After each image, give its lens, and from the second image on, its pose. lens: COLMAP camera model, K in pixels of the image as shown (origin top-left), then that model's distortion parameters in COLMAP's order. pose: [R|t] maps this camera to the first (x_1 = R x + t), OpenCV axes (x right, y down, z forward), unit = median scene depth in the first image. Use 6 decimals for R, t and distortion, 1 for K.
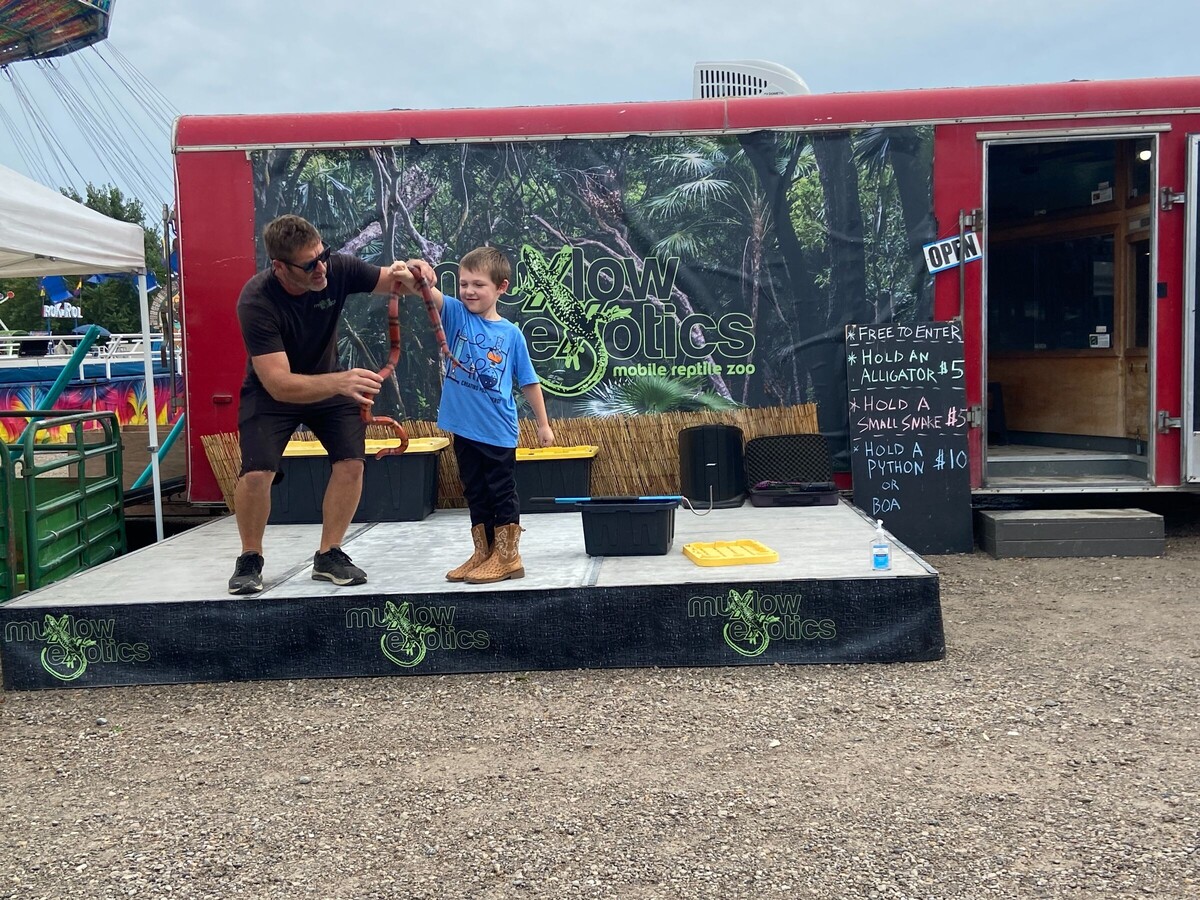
lens RADIAL K [[1337.0, 0, 600.0], [0, 1337.0, 450.0], [0, 0, 1]] dist [0.104619, -0.143257]
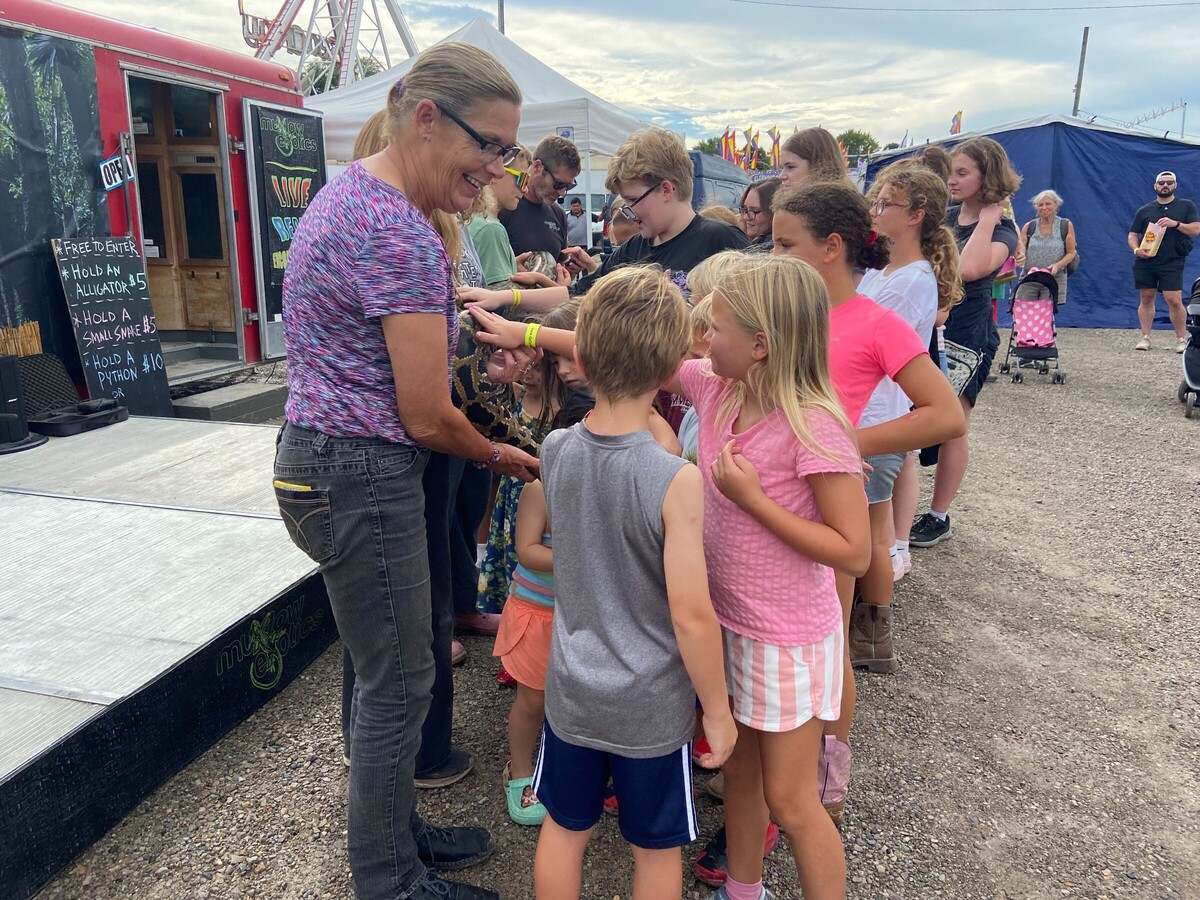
lens RADIAL K [[915.2, 0, 603.2], [0, 915.2, 433.5], [0, 0, 1]] dist [0.129331, -0.158739]
pose [[0.142601, -0.196174, 0.970145, -0.455577], [0.052266, 0.980287, 0.190543, -0.063855], [-0.988399, 0.023534, 0.150044, 0.505970]]
